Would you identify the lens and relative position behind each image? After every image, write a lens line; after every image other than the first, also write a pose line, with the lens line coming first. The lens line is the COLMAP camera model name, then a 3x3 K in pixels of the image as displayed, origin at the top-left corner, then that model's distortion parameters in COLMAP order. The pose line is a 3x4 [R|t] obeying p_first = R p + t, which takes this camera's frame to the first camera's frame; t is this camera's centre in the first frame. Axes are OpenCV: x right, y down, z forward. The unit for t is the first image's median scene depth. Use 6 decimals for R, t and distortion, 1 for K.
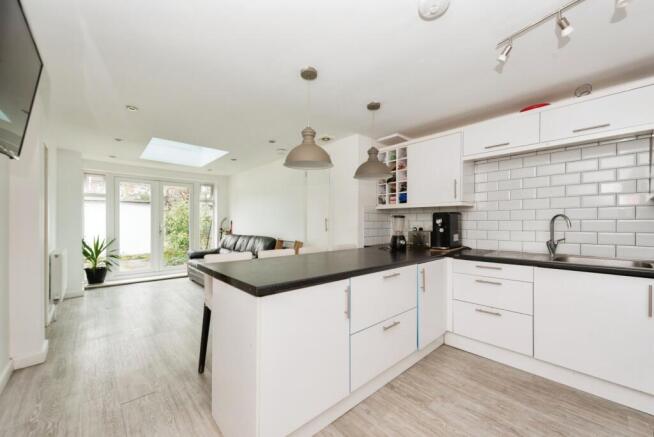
lens RADIAL K [[259.5, 0, 326.7], [0, 259.5, 220.9], [0, 0, 1]] dist [0.023726, -0.000286]
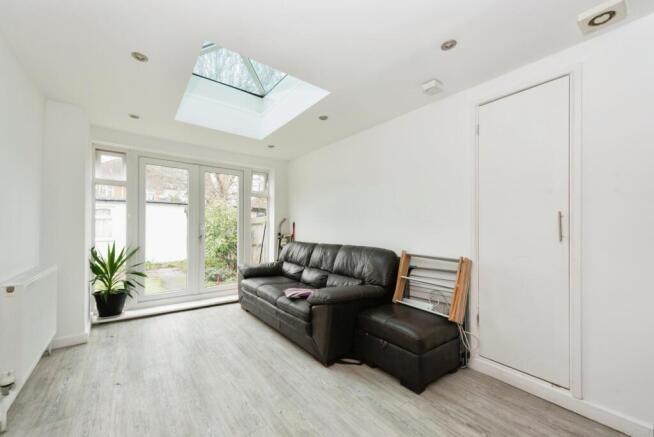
lens RADIAL K [[259.5, 0, 327.0], [0, 259.5, 228.2], [0, 0, 1]] dist [0.023726, -0.000286]
pose [[0.997164, 0.008086, -0.074822, -0.223953], [-0.007756, 0.999959, 0.004706, 0.010485], [0.074857, -0.004113, 0.997186, 0.299512]]
